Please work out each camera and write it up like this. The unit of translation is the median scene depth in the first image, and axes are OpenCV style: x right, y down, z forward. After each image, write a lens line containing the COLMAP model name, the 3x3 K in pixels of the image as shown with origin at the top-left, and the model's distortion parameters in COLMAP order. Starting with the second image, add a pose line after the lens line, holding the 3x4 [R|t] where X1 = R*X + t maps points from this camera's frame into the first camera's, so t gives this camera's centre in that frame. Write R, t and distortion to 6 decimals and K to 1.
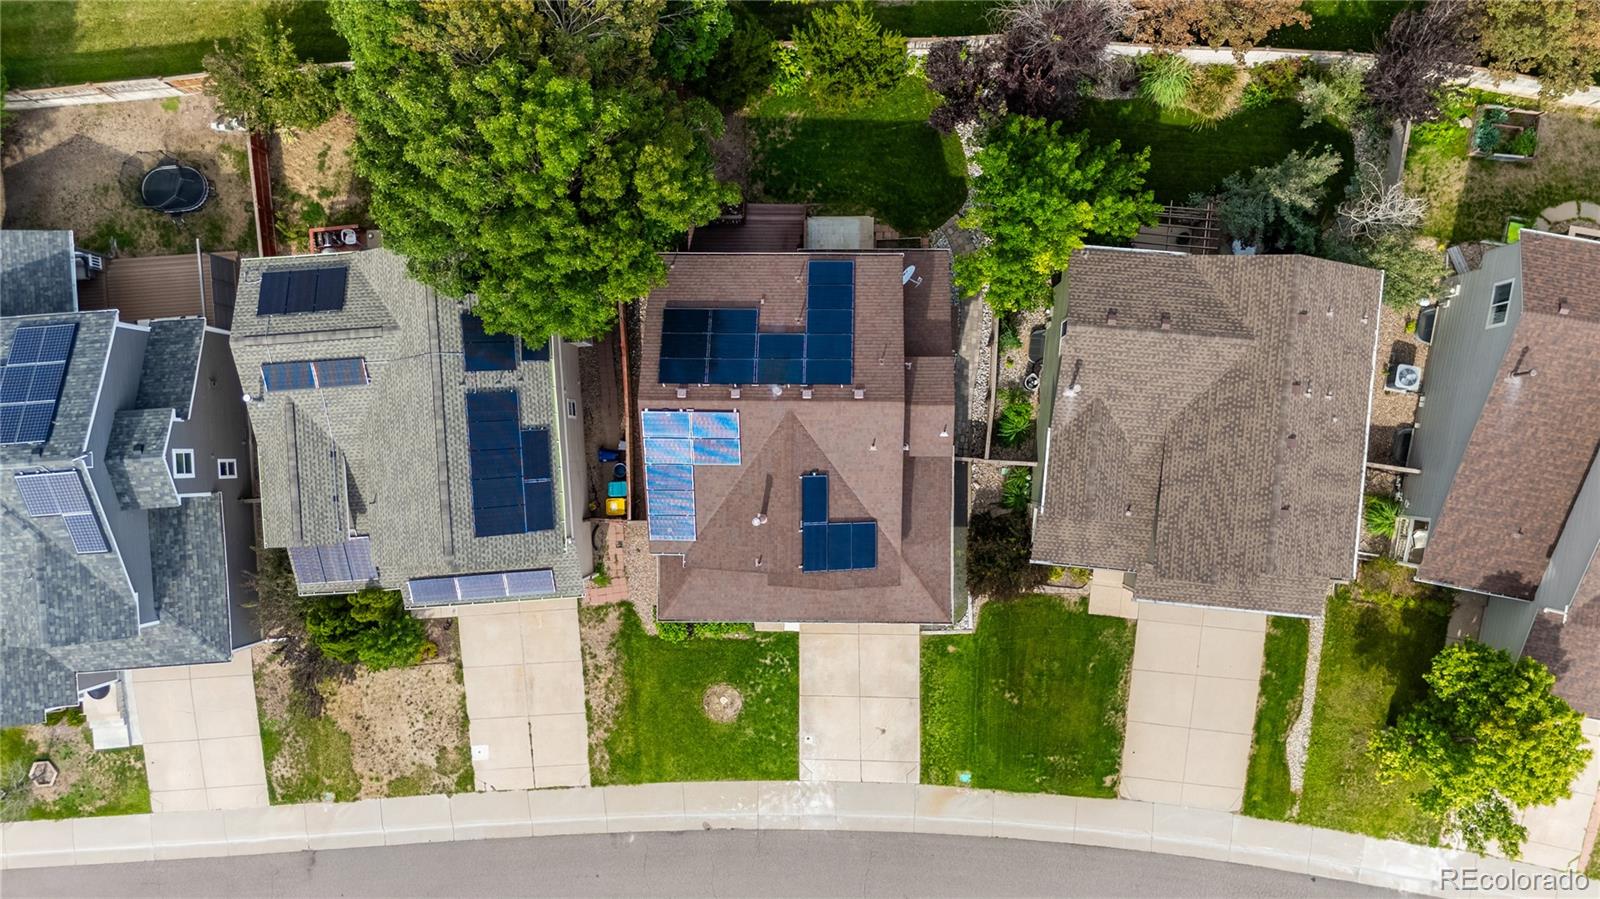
lens RADIAL K [[1217.8, 0, 820.6], [0, 1217.8, 441.4], [0, 0, 1]] dist [0.035491, -0.024031]
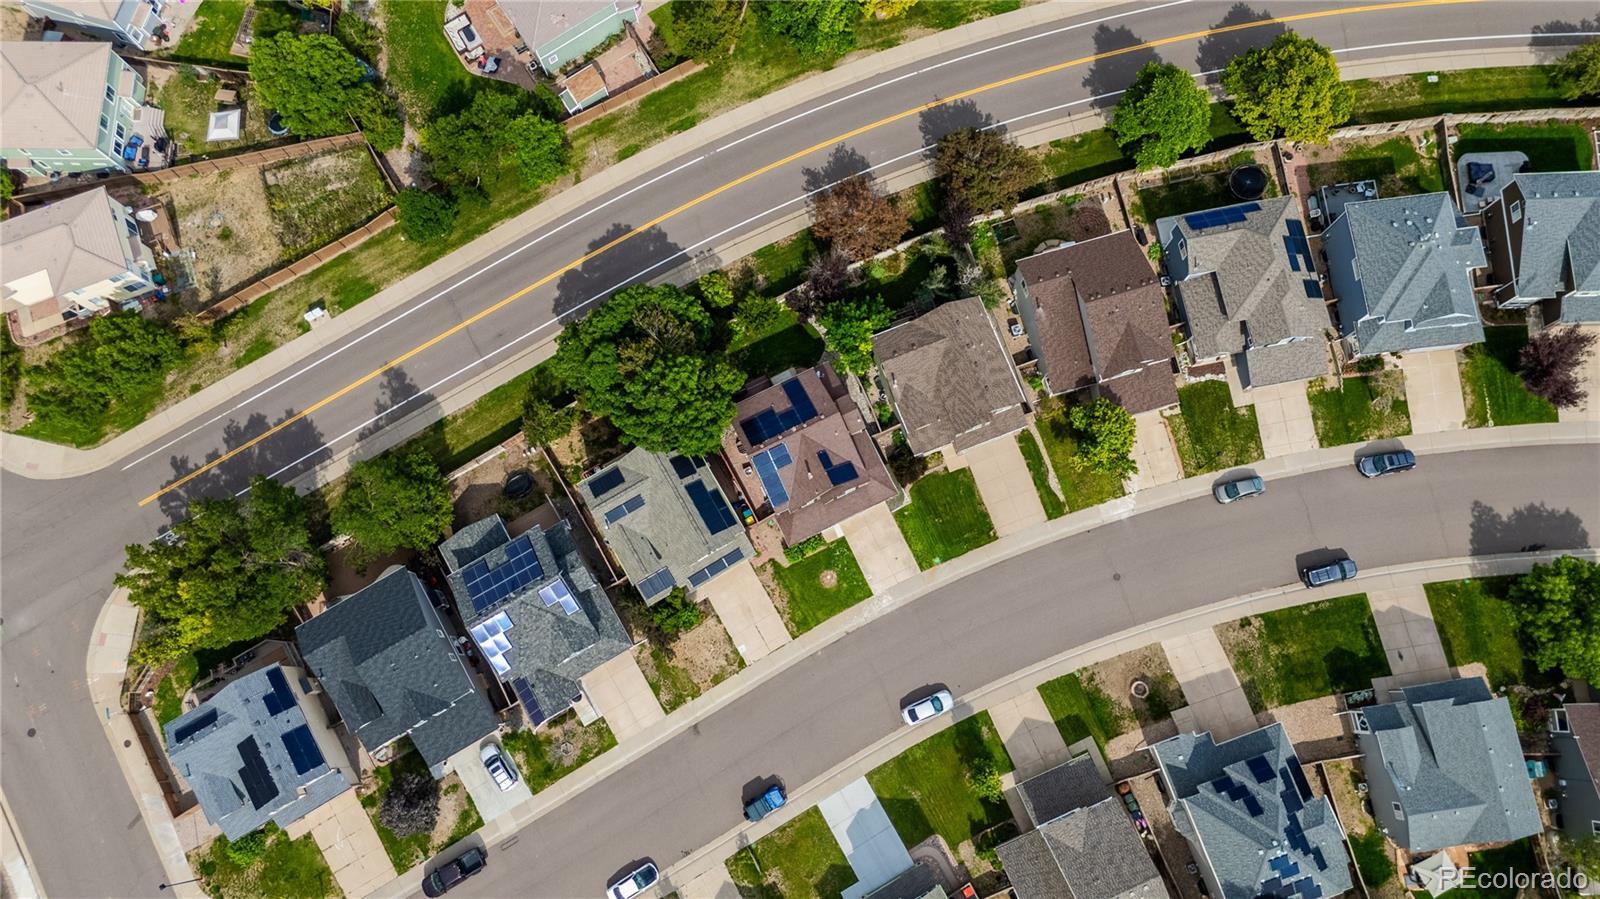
lens RADIAL K [[1217.8, 0, 790.9], [0, 1217.8, 453.0], [0, 0, 1]] dist [0.035491, -0.024031]
pose [[0.896839, -0.431863, 0.095783, -0.270233], [0.442356, 0.875104, -0.196250, 0.440940], [0.000933, 0.218375, 0.975864, -1.330488]]
